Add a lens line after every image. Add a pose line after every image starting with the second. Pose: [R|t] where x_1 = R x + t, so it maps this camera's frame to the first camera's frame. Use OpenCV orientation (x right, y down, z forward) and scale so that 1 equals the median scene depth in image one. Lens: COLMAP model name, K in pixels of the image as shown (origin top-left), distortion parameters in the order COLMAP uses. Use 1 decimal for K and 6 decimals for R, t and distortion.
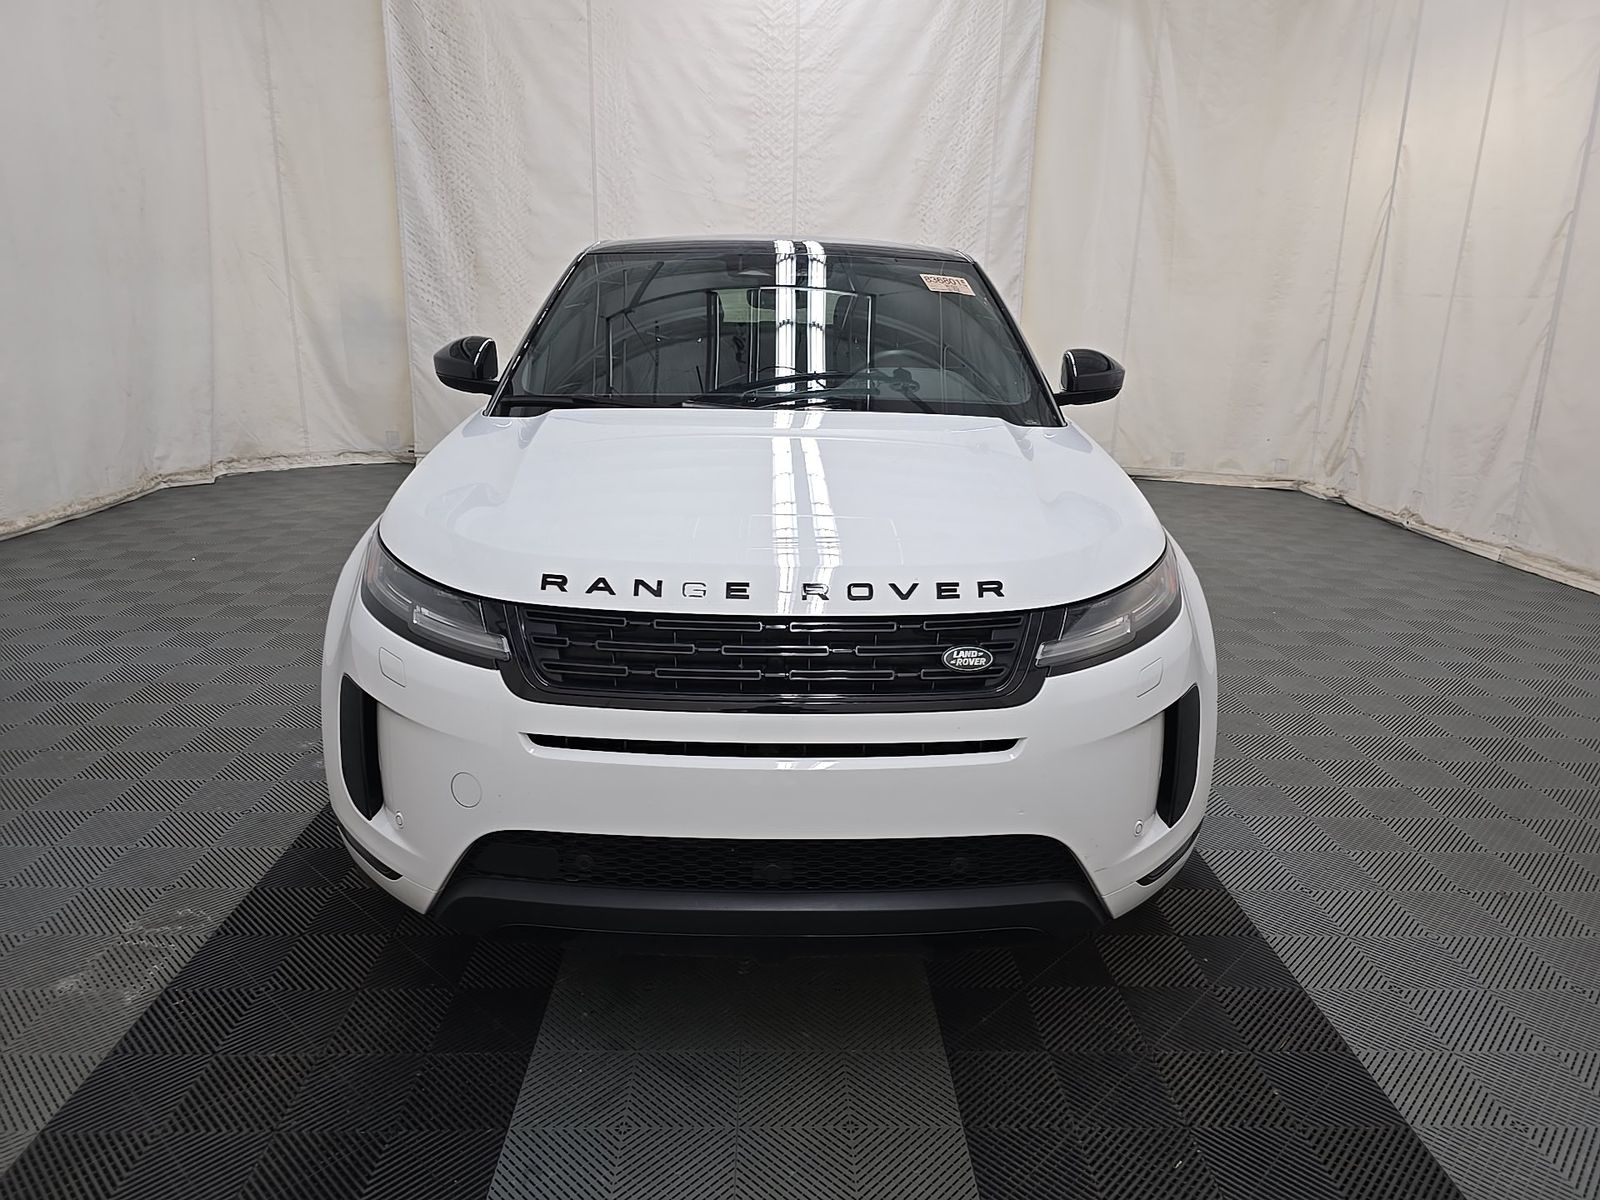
lens RADIAL K [[1102.3, 0, 804.5], [0, 1102.3, 602.9], [0, 0, 1]] dist [0.043319, -0.025684]
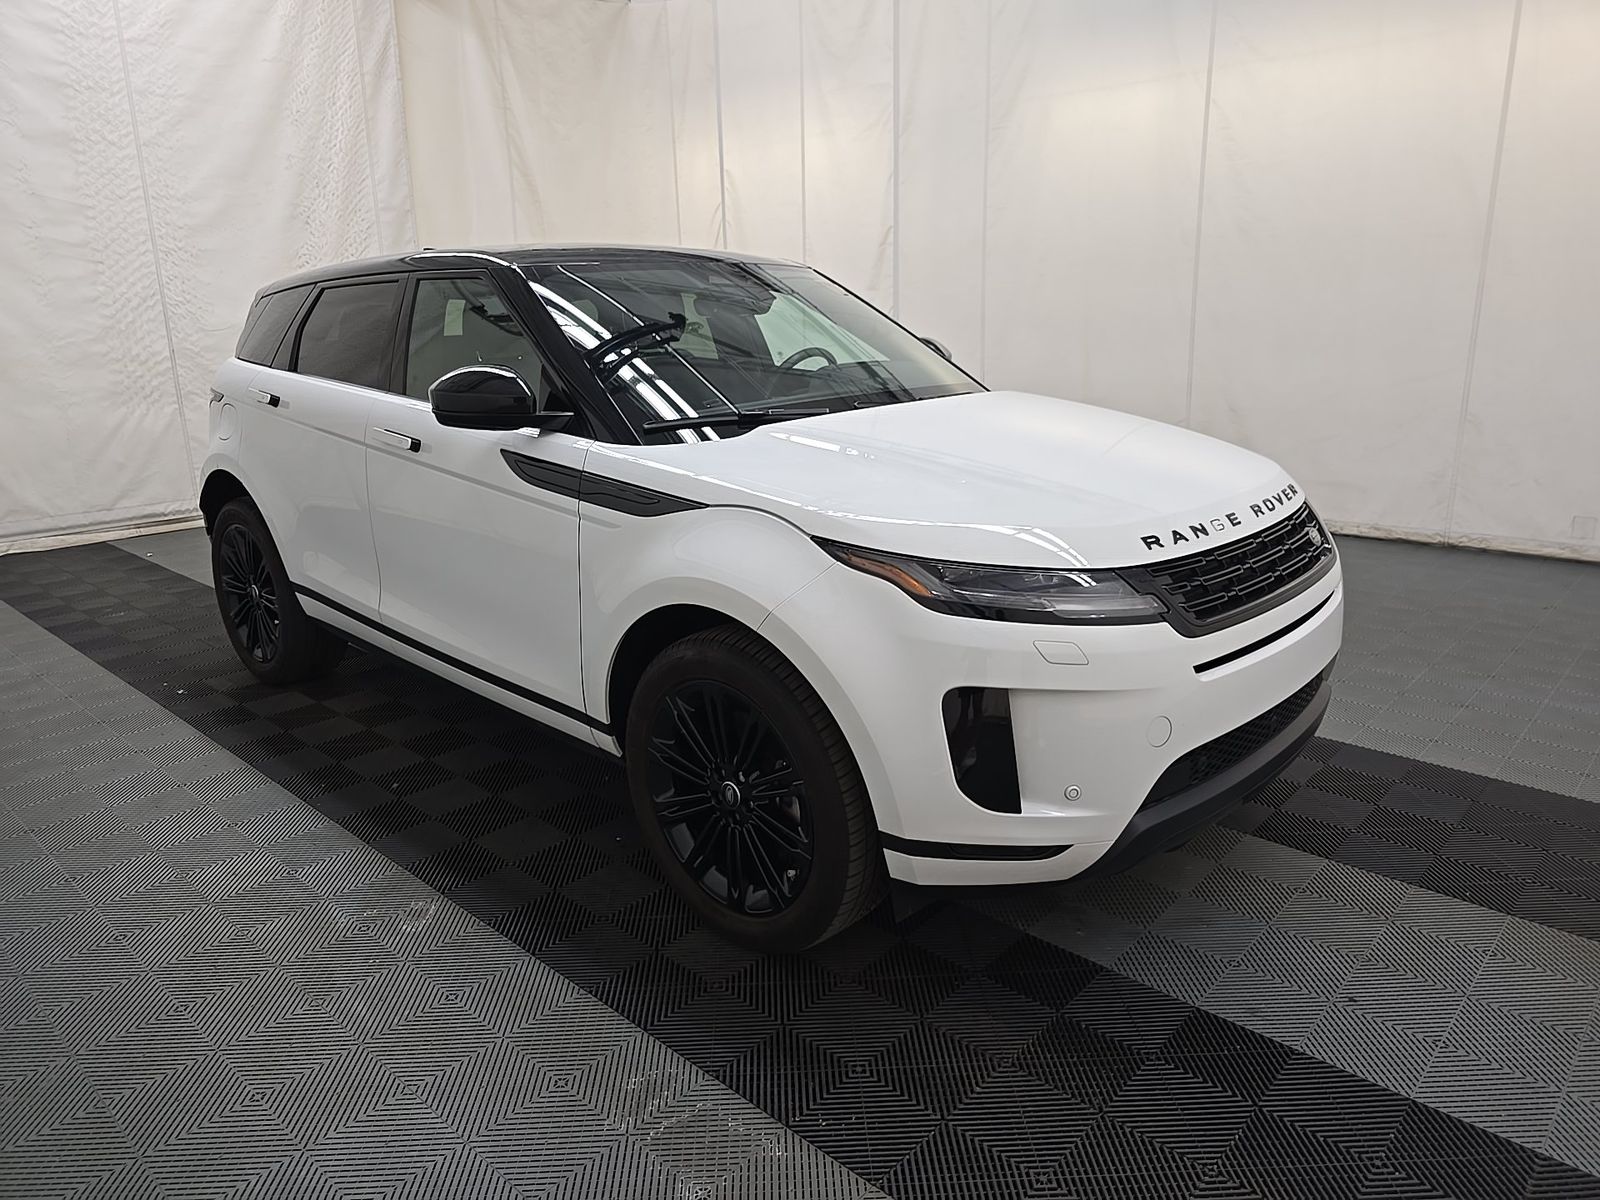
lens RADIAL K [[1102.3, 0, 805.9], [0, 1102.3, 598.4], [0, 0, 1]] dist [0.043319, -0.025684]
pose [[0.700167, -0.223249, 0.678179, -0.303724], [0.226133, 0.970297, 0.085947, -0.033985], [-0.677223, 0.093181, 0.729854, 0.088764]]
